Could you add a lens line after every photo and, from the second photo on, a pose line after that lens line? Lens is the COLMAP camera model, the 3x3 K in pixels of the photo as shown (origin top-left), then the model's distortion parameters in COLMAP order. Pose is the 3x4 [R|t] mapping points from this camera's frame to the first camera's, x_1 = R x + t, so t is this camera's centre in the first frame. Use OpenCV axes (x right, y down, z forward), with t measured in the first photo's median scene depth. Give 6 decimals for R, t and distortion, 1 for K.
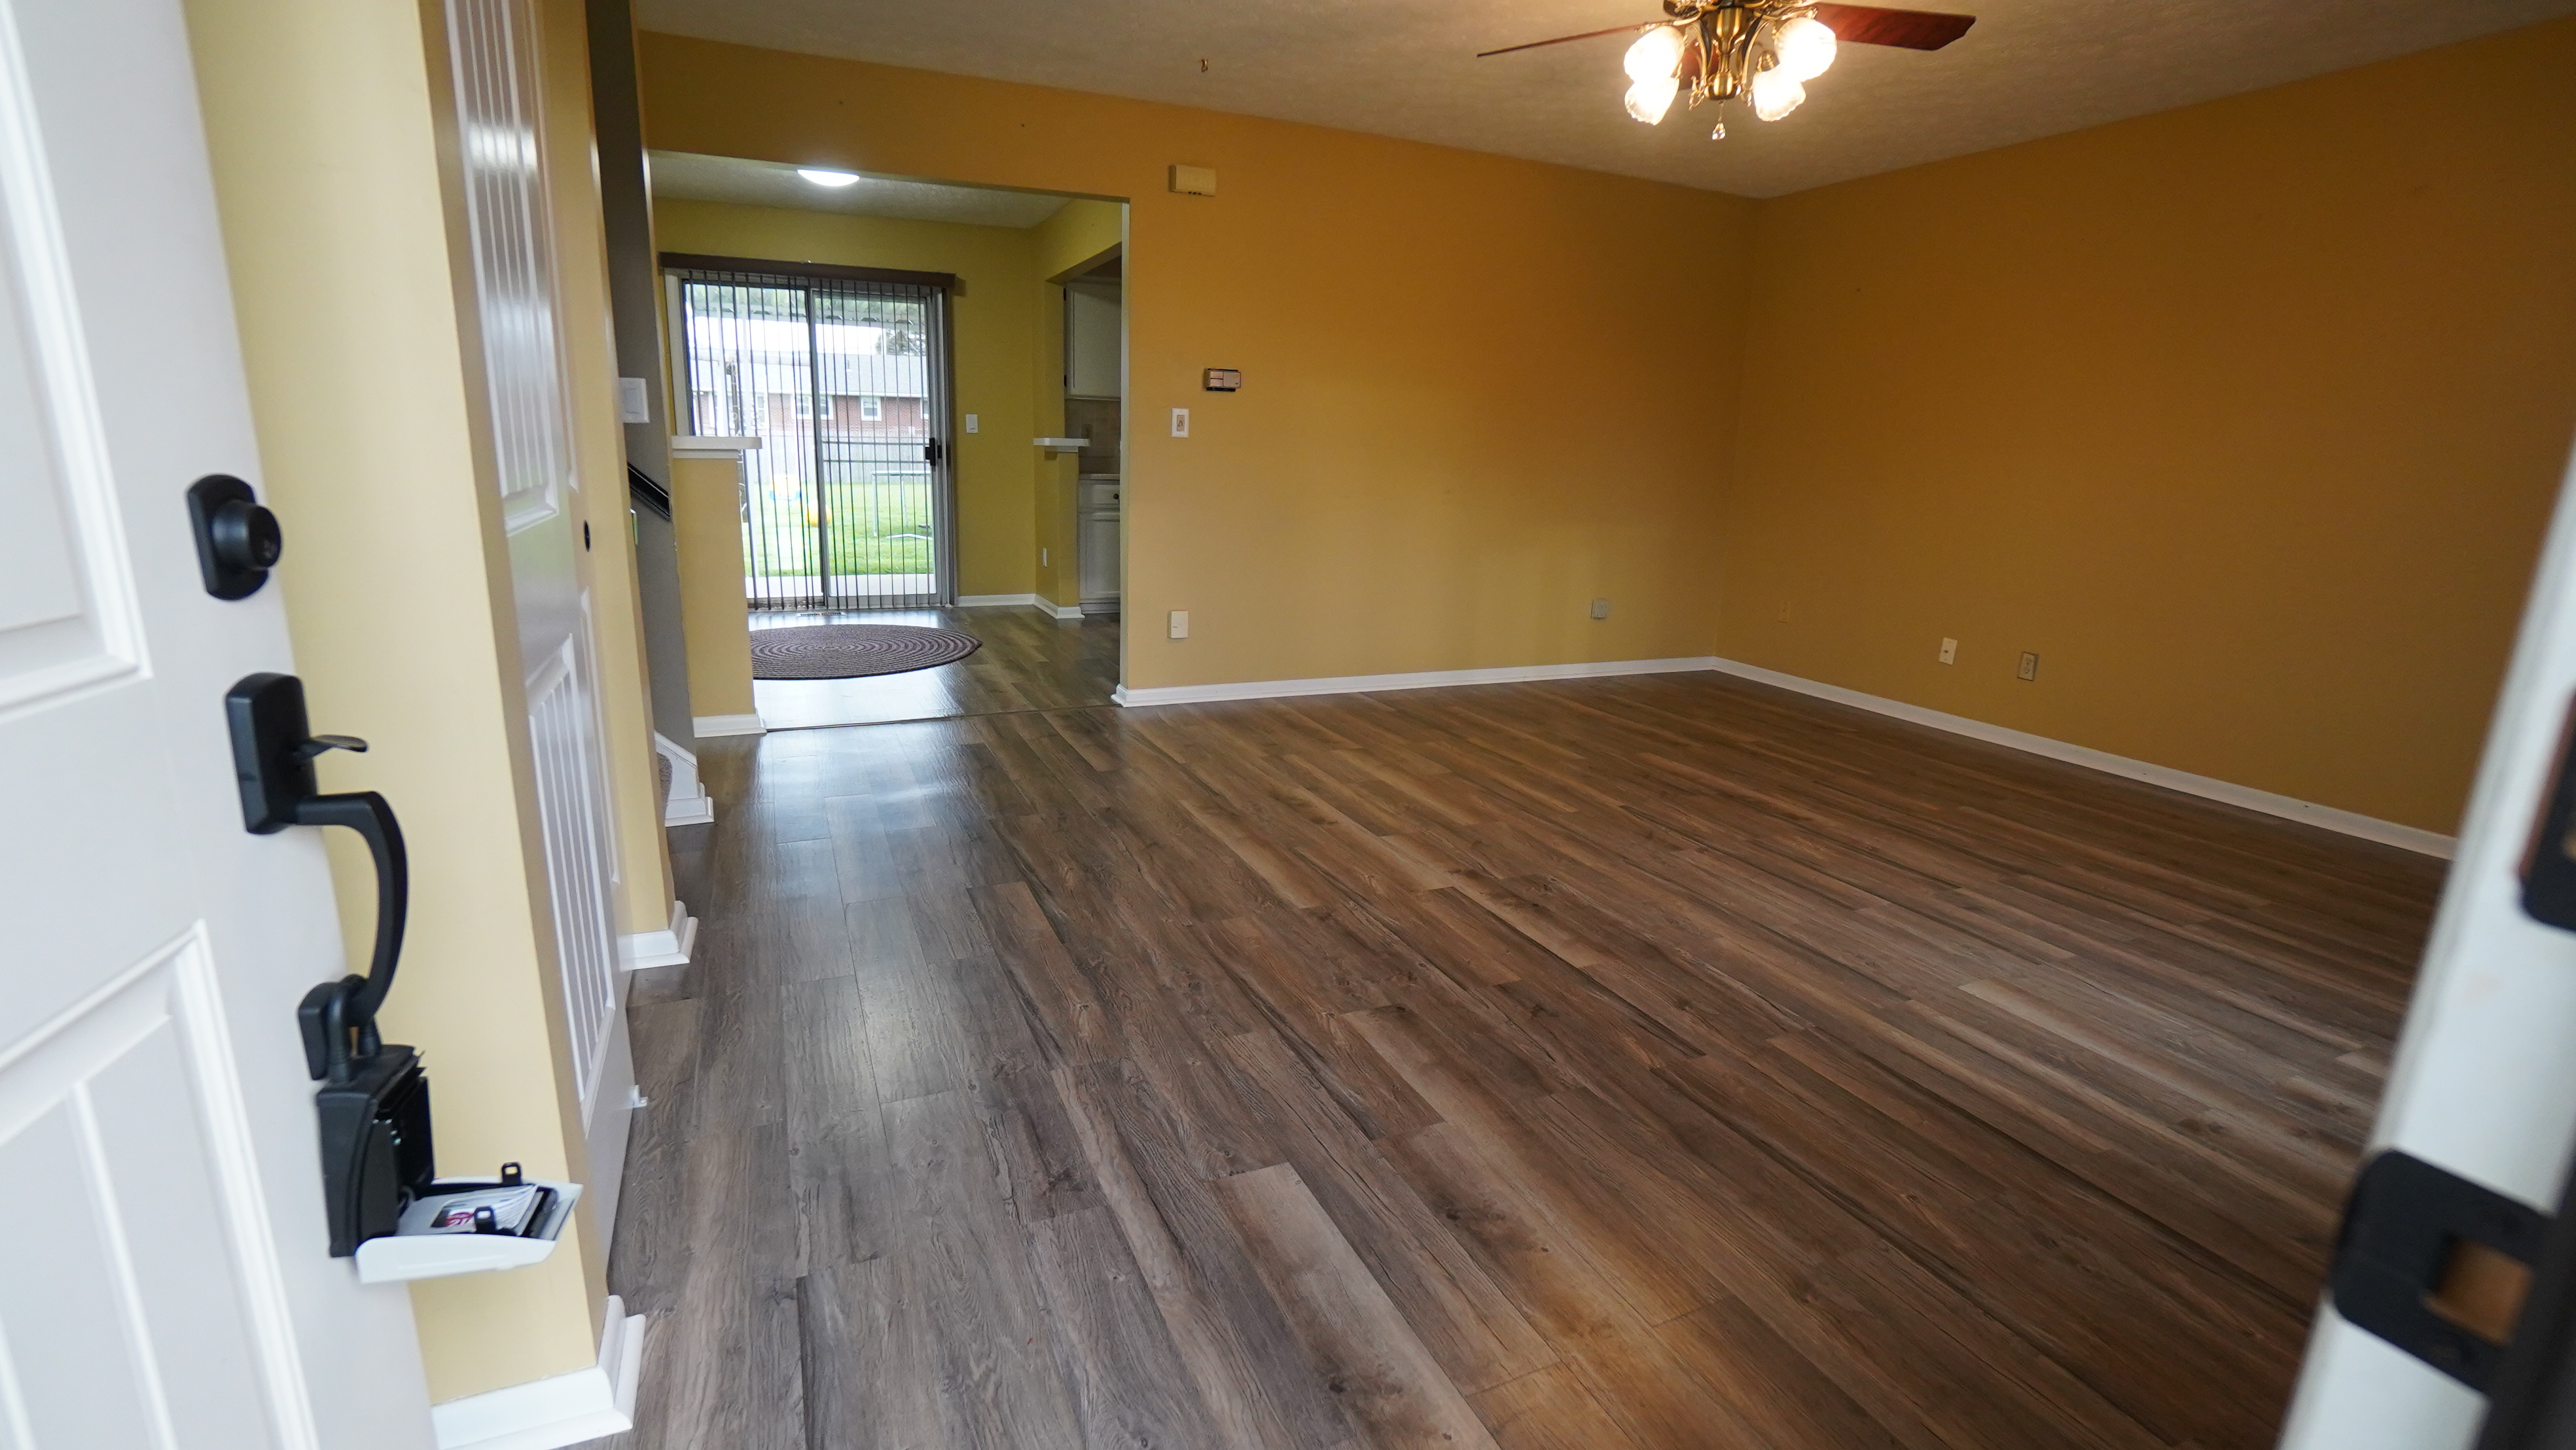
lens RADIAL K [[1148.0, 0, 1279.8], [0, 1148.0, 717.7], [0, 0, 1]] dist [-0.064055, 0.024533]
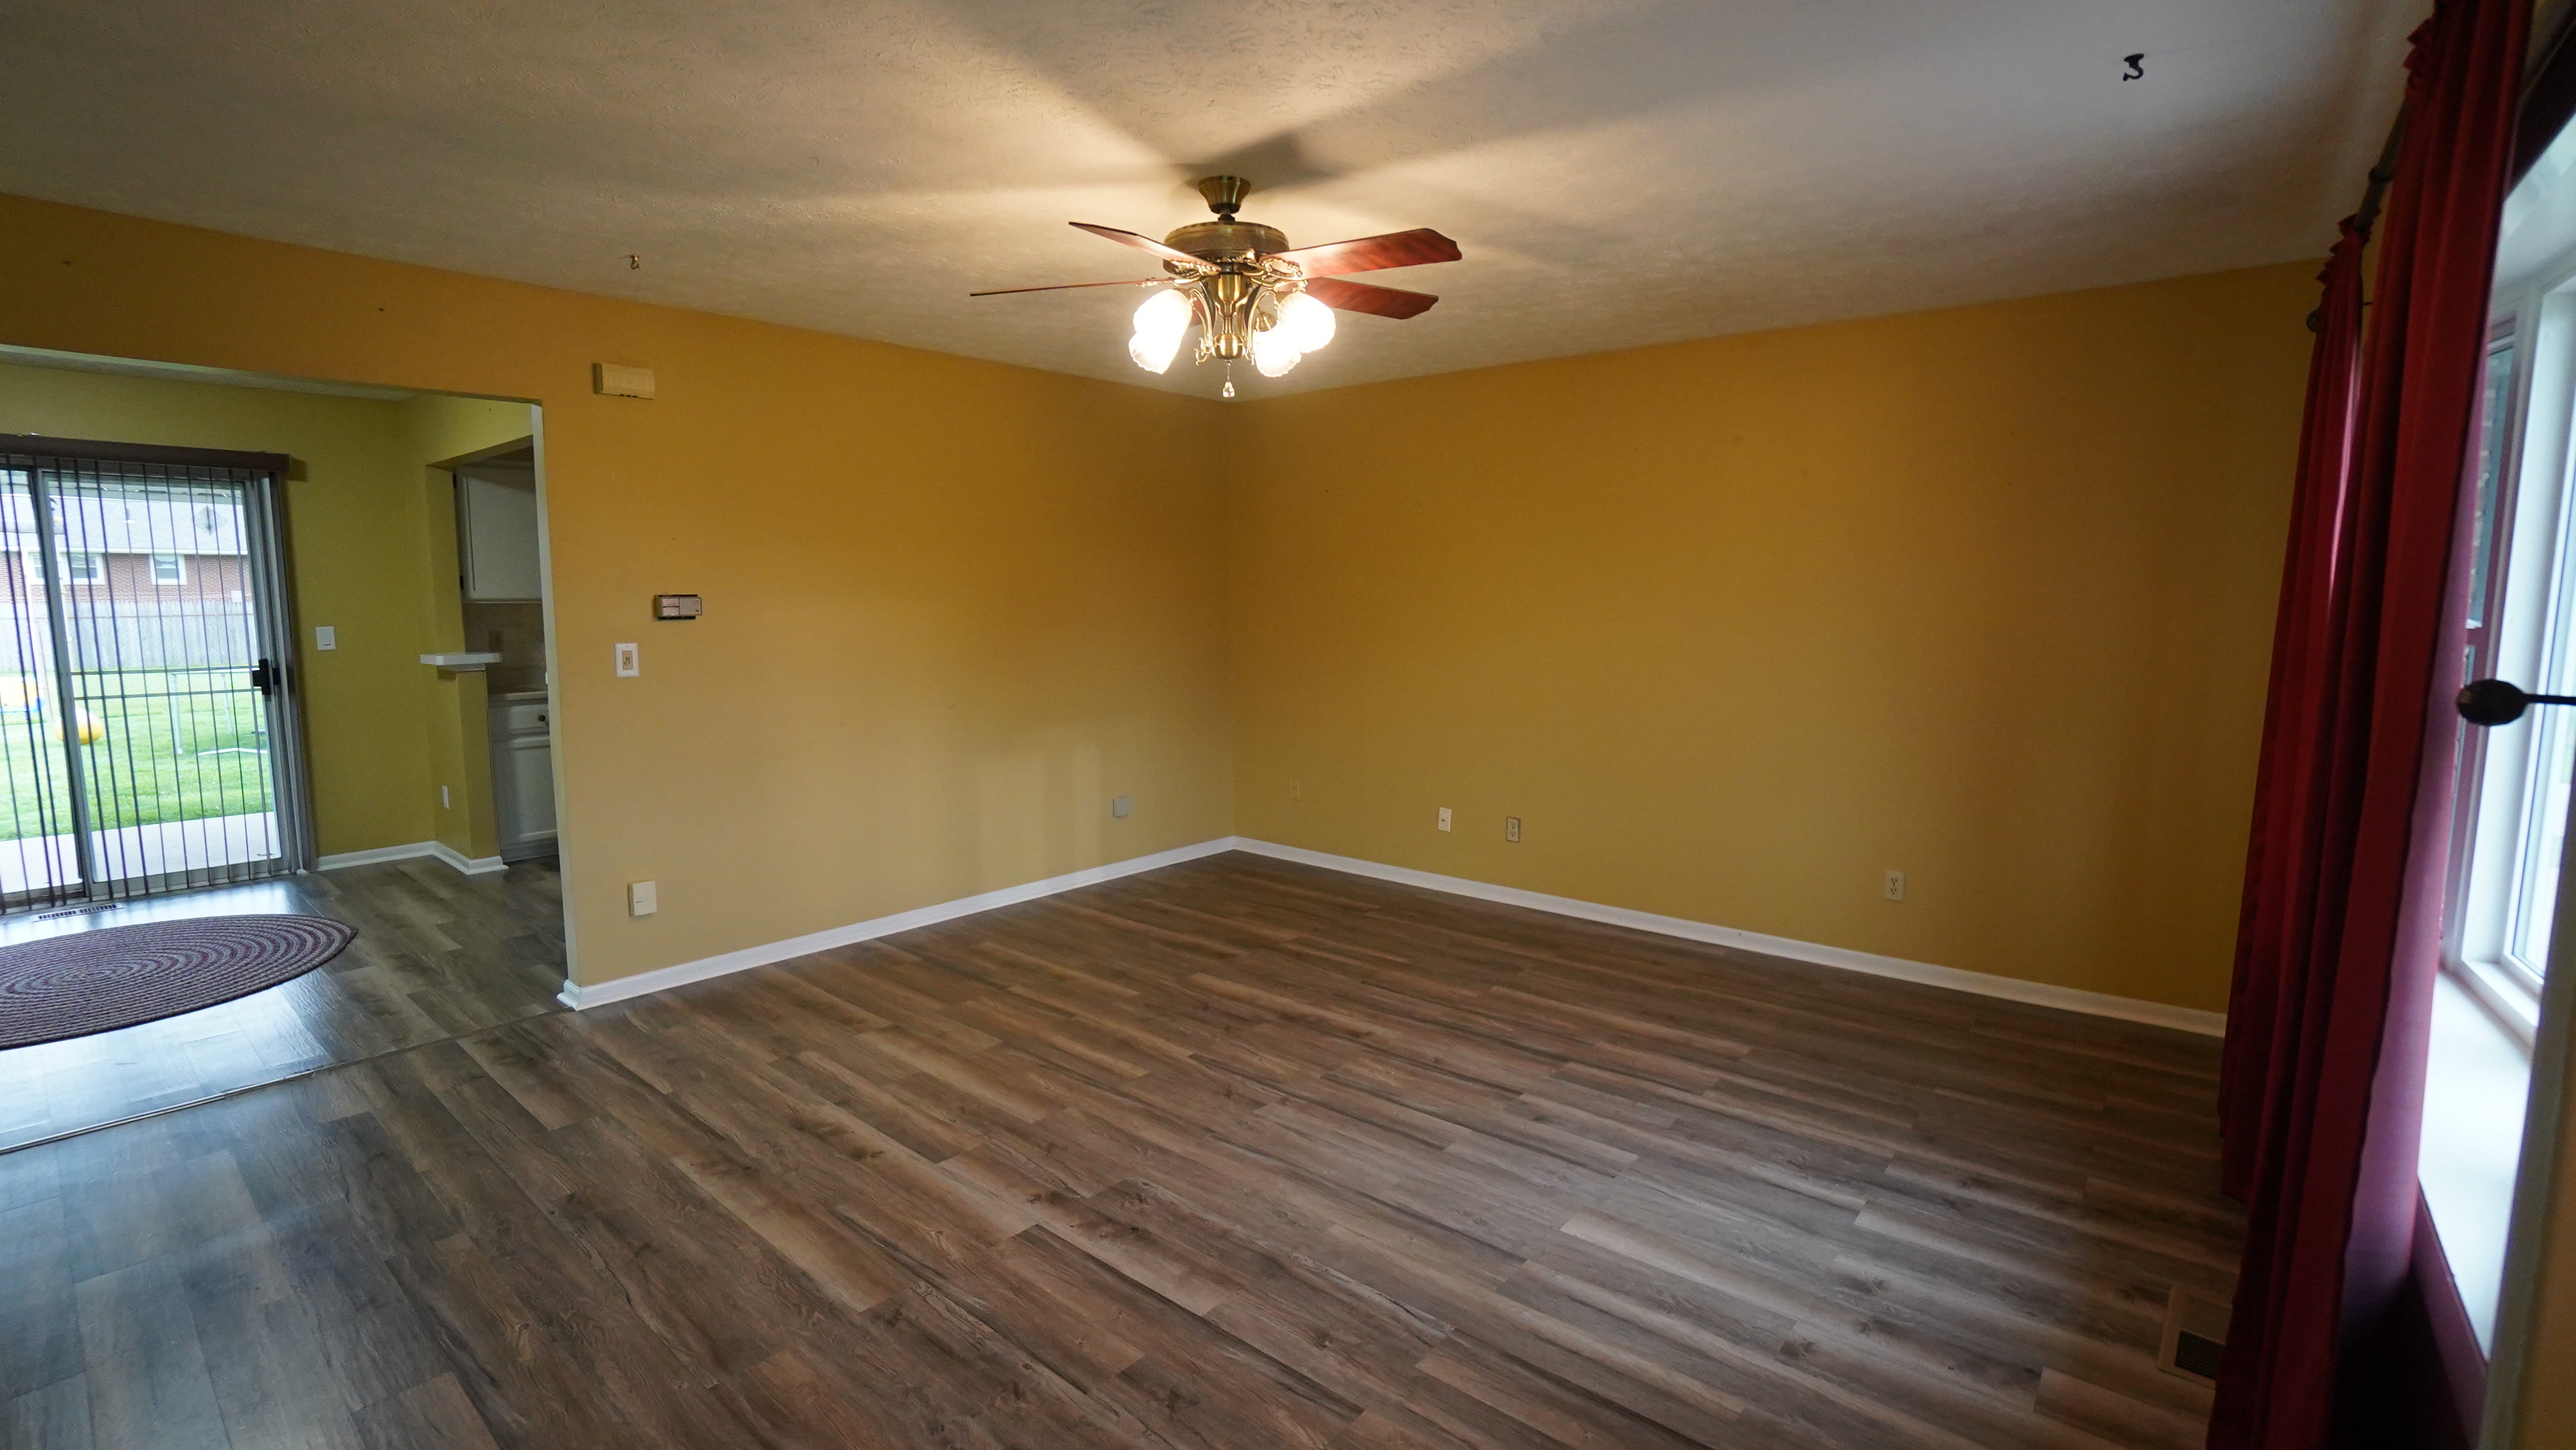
lens RADIAL K [[1148.0, 0, 1279.8], [0, 1148.0, 717.7], [0, 0, 1]] dist [-0.064055, 0.024533]
pose [[0.900764, -0.076931, 0.427442, -0.016490], [0.126106, 0.988114, -0.087909, -0.109985], [-0.415599, 0.133088, 0.899759, 0.086811]]
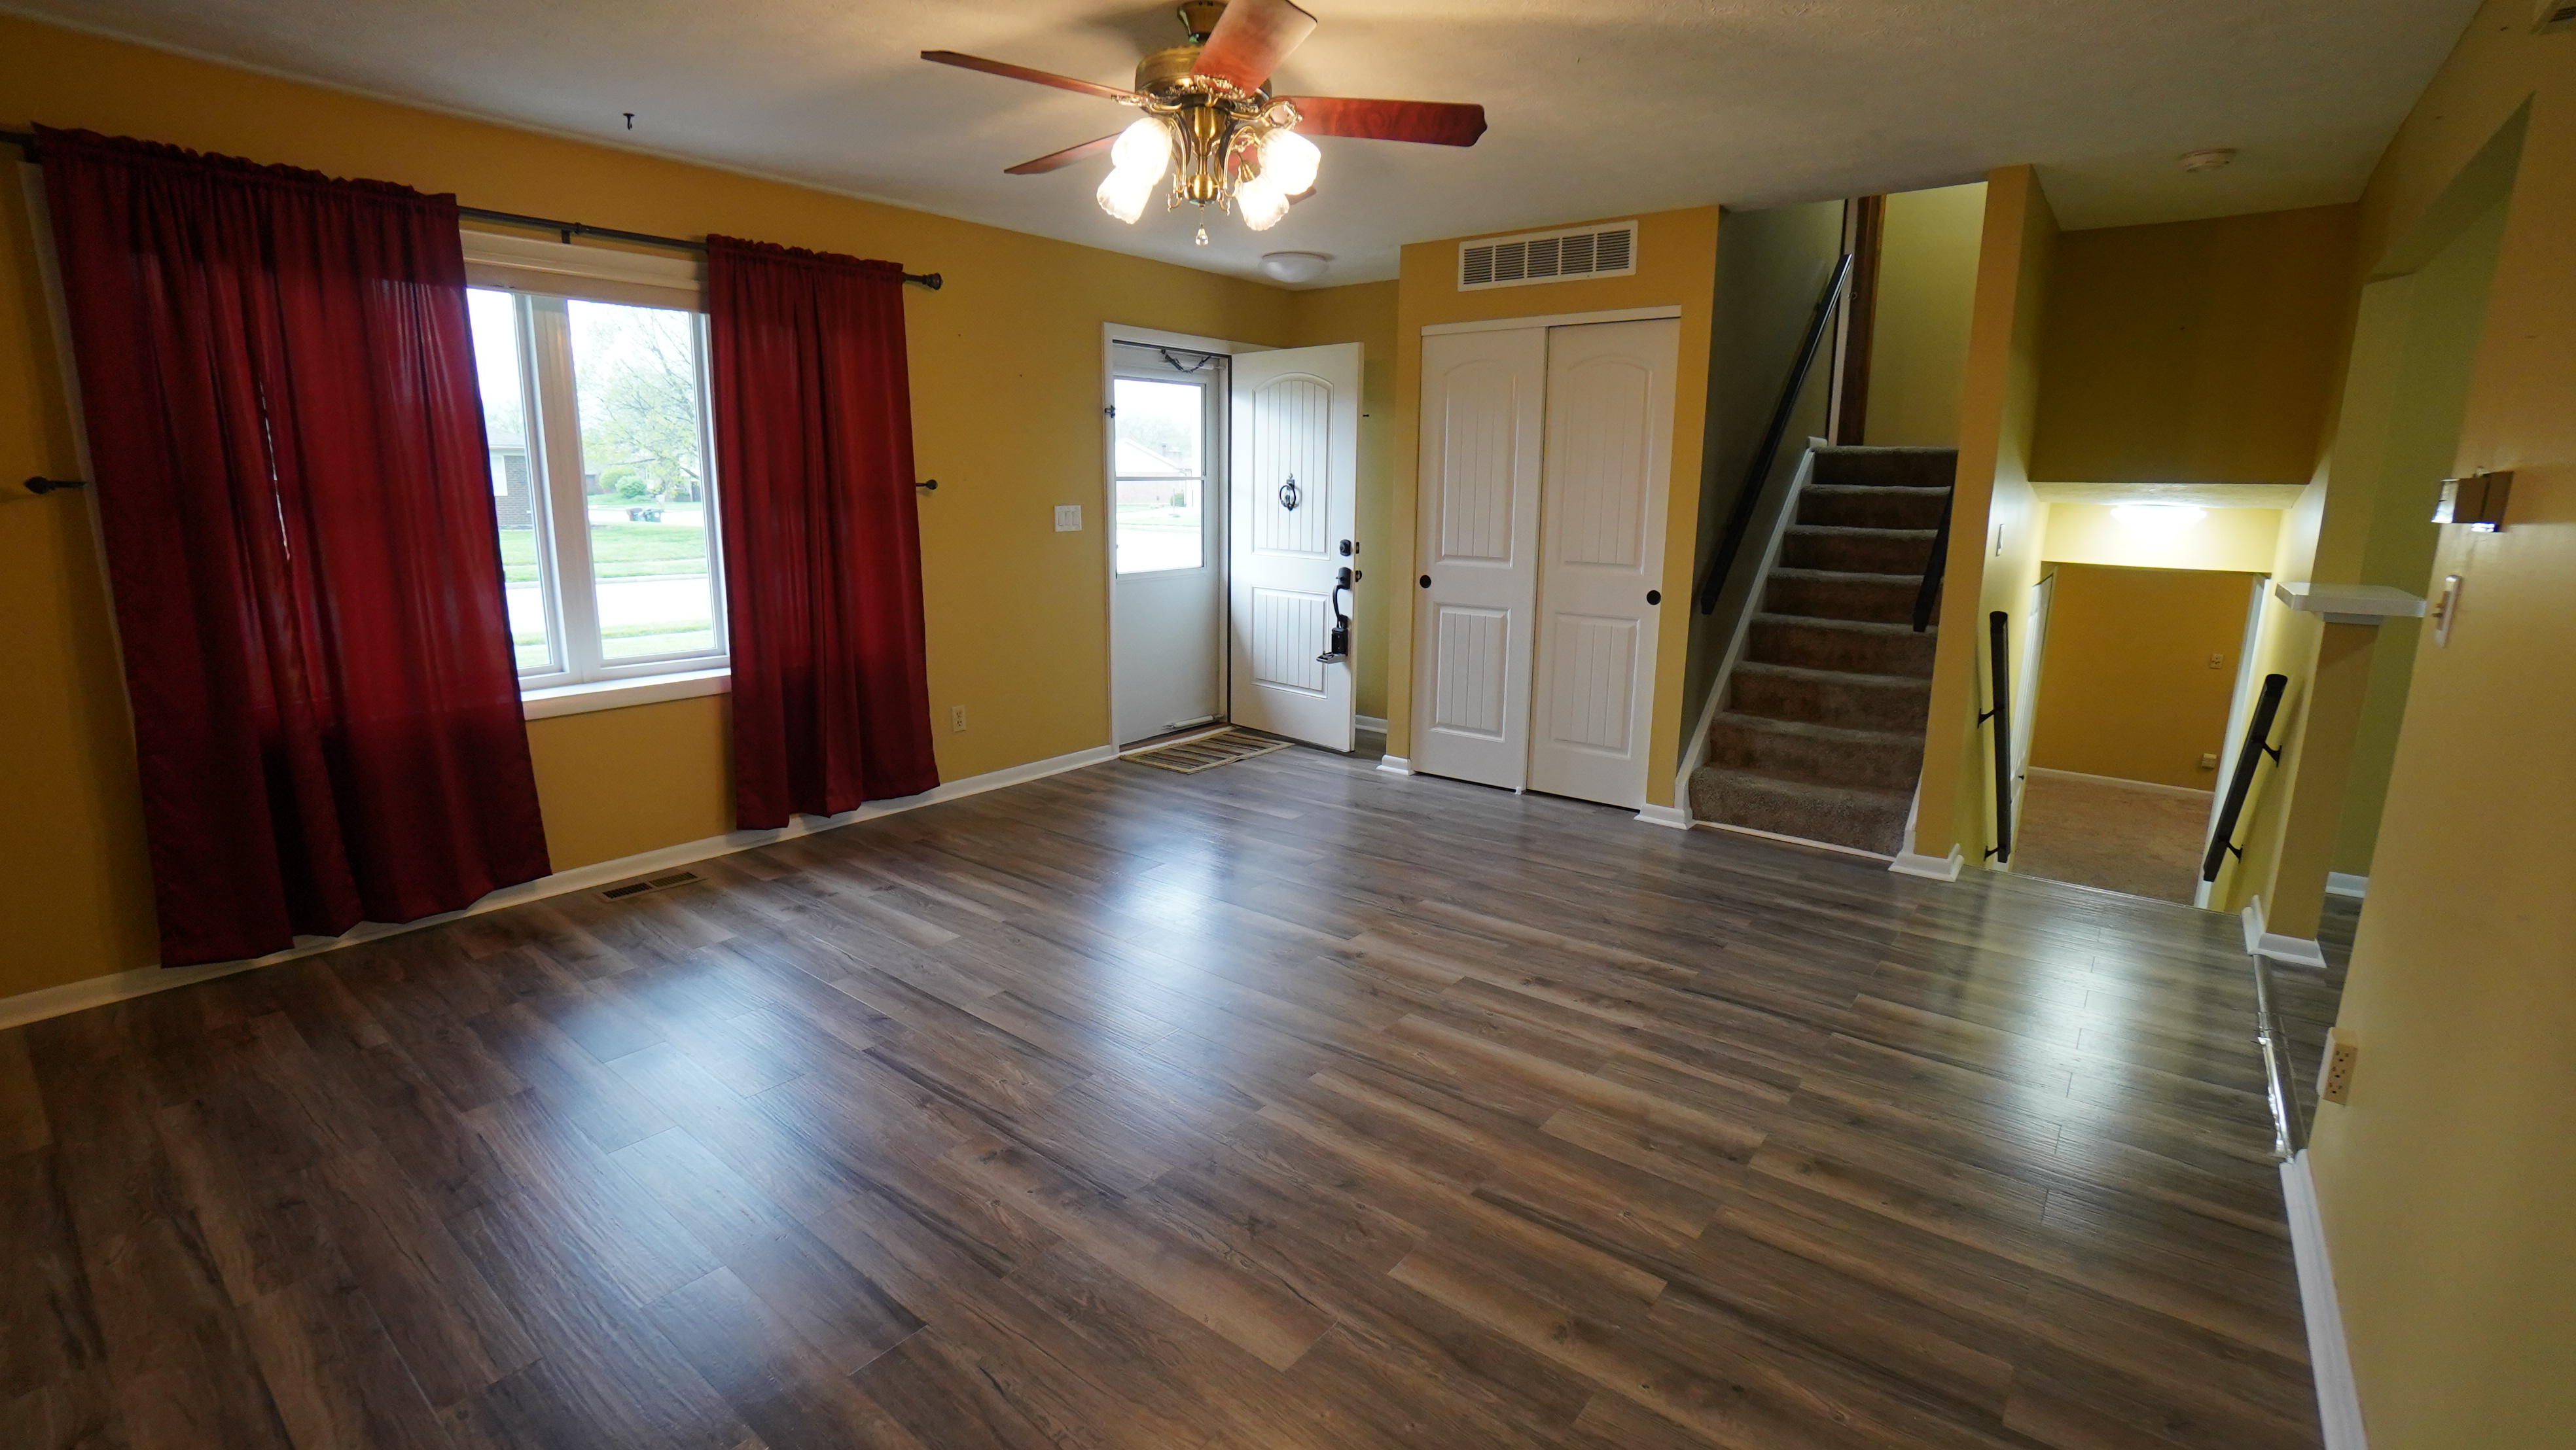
lens RADIAL K [[1148.0, 0, 1279.8], [0, 1148.0, 717.7], [0, 0, 1]] dist [-0.064055, 0.024533]
pose [[-0.887961, 0.053659, -0.456778, 0.608992], [-0.145139, 0.909726, 0.389015, -0.415556], [0.436417, 0.411726, -0.800014, 1.505083]]
